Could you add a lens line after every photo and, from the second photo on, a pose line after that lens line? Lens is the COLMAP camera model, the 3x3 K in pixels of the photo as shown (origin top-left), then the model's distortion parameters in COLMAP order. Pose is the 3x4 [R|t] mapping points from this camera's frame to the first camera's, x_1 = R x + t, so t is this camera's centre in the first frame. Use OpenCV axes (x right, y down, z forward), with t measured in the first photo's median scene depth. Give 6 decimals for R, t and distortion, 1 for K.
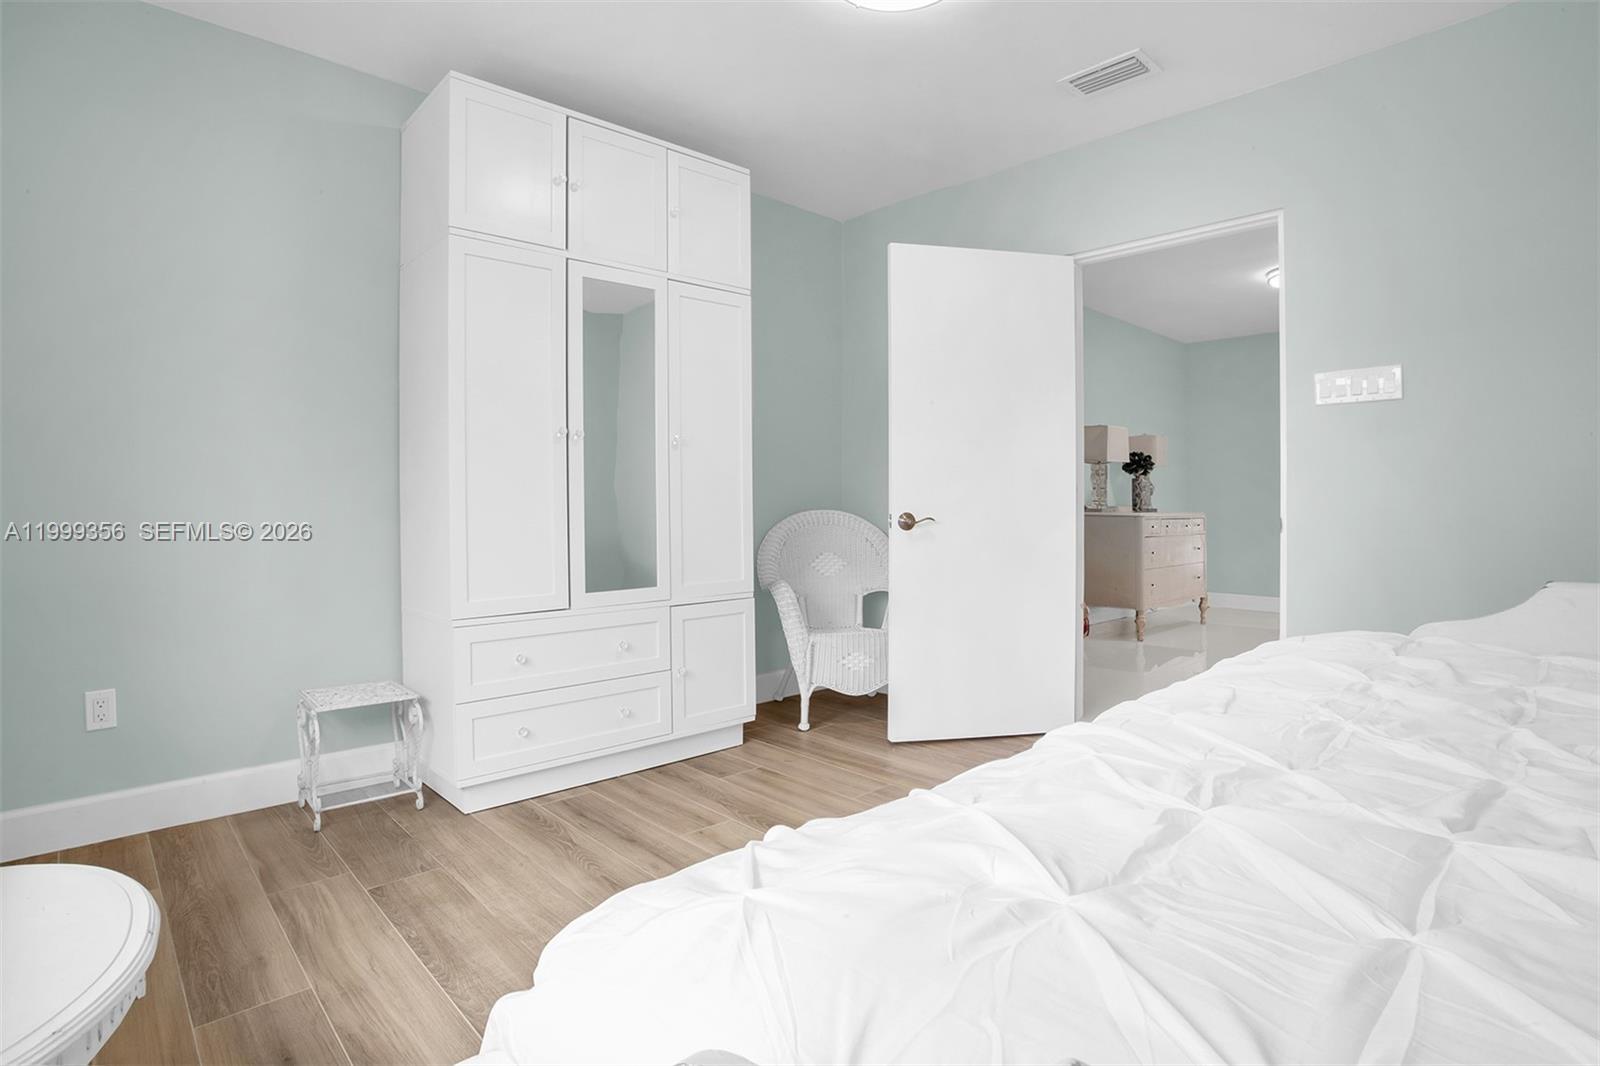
lens RADIAL K [[826.2, 0, 795.1], [0, 826.2, 531.9], [0, 0, 1]] dist [-0.034972, 0.000237]
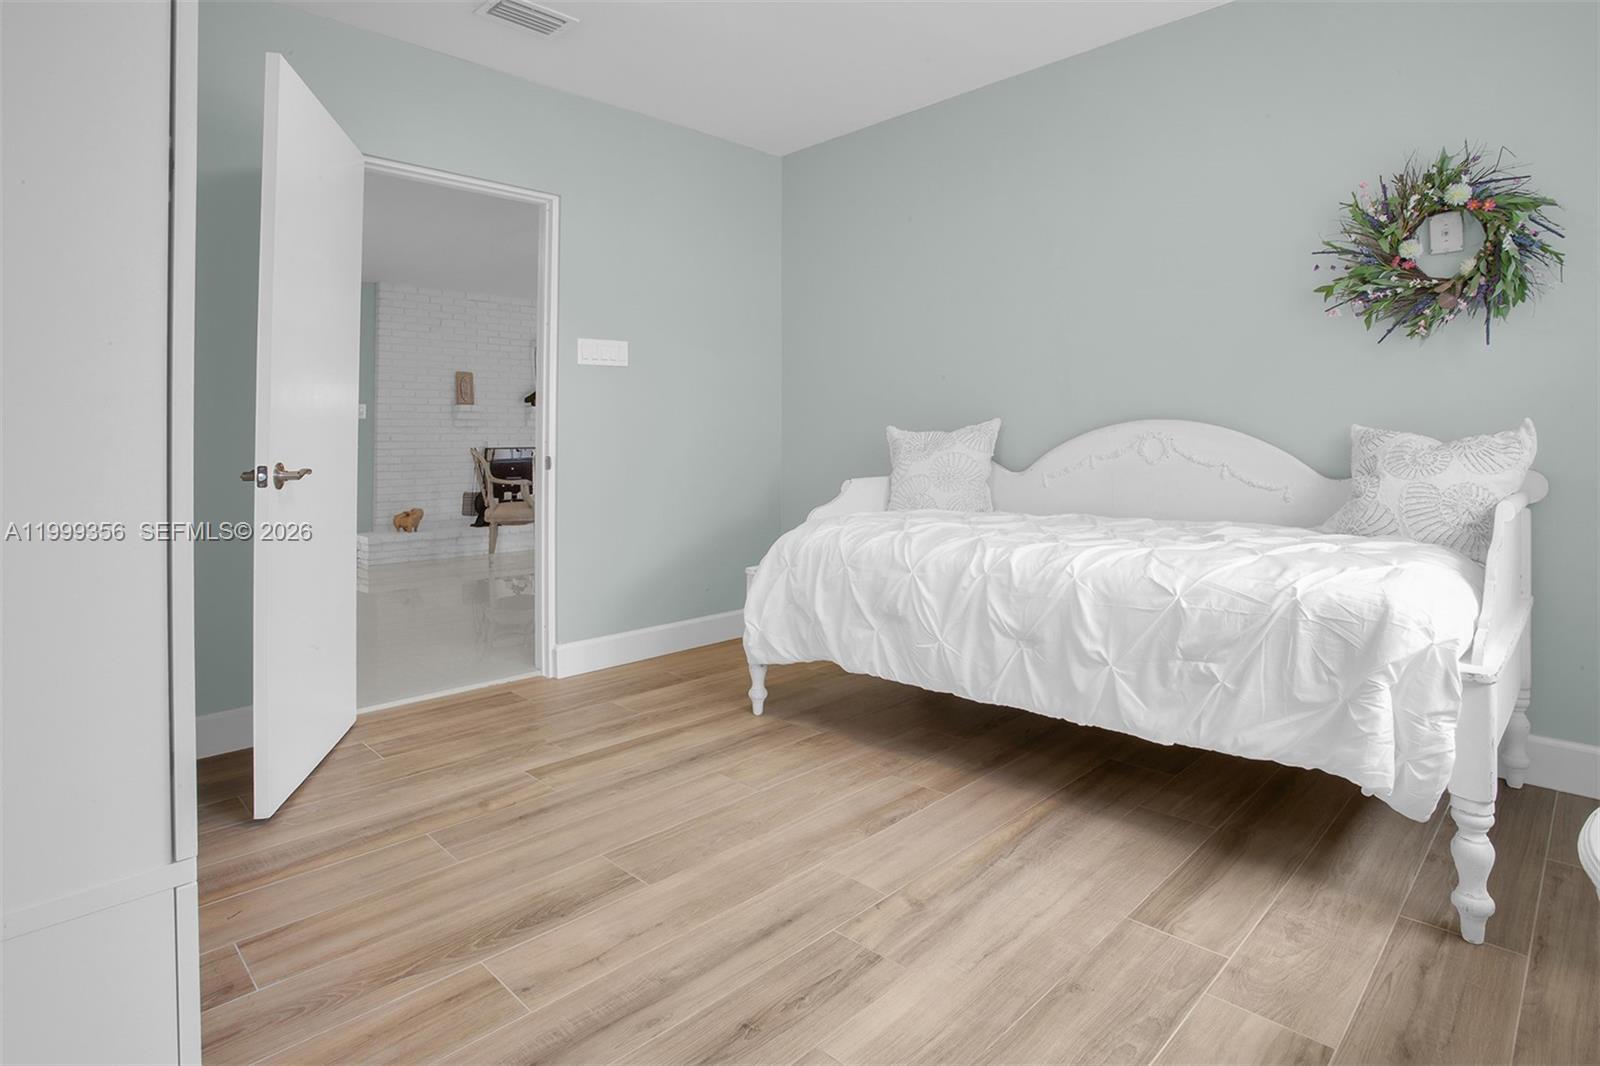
lens RADIAL K [[825.3, 0, 800.0], [0, 825.3, 533.0], [0, 0, 1]] dist [0.000065, 0.000222]
pose [[-0.044450, -0.109959, 0.992942, -0.644962], [0.033869, 0.993187, 0.111502, -0.031602], [-0.998437, 0.038587, -0.040423, 0.744375]]
